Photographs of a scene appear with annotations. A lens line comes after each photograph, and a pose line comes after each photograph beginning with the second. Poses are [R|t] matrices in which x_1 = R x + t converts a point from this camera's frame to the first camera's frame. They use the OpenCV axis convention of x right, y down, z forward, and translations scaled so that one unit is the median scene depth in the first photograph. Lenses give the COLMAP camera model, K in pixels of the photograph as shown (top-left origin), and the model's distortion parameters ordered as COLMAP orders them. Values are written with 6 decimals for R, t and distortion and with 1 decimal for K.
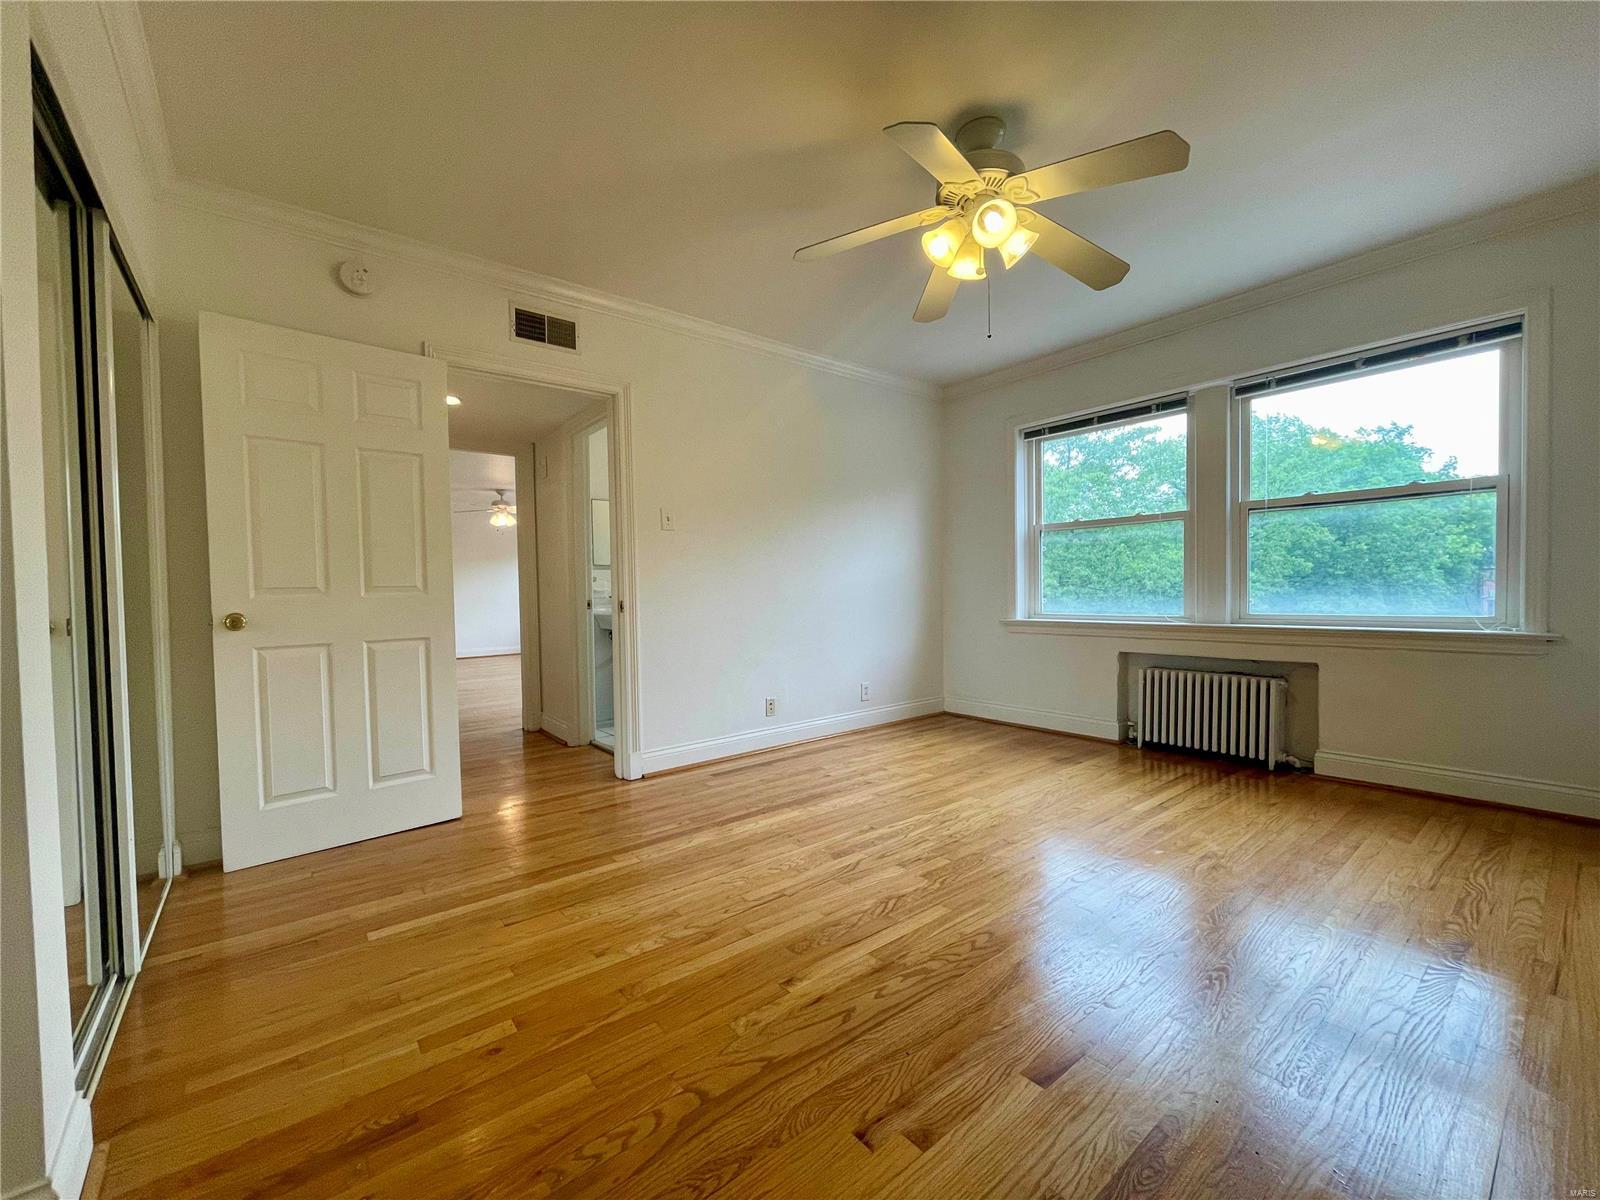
lens RADIAL K [[649.7, 0, 798.6], [0, 649.7, 606.0], [0, 0, 1]] dist [0.001622, -0.001675]
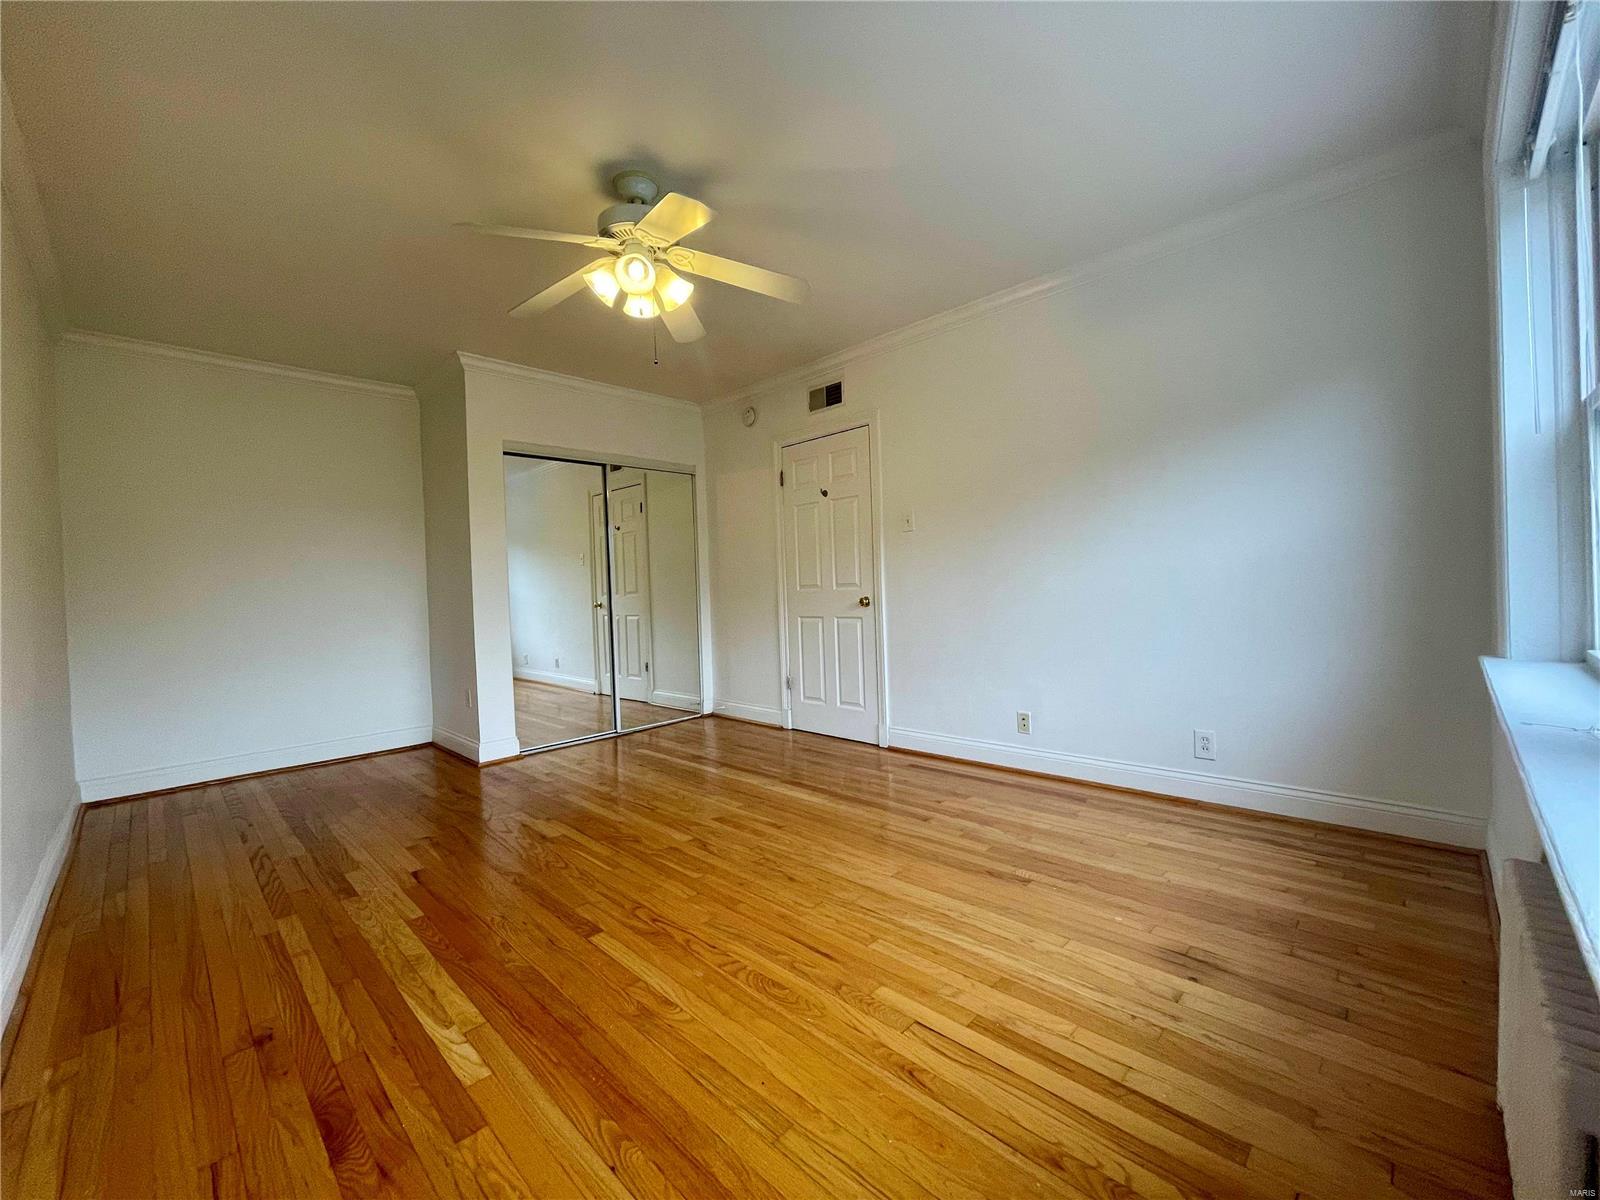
lens RADIAL K [[649.7, 0, 802.9], [0, 649.7, 593.9], [0, 0, 1]] dist [0.001622, -0.001675]
pose [[0.115978, 0.024769, -0.992943, 0.914166], [0.009651, 0.999614, 0.026063, -0.045048], [0.993205, -0.012606, 0.115694, 0.740659]]
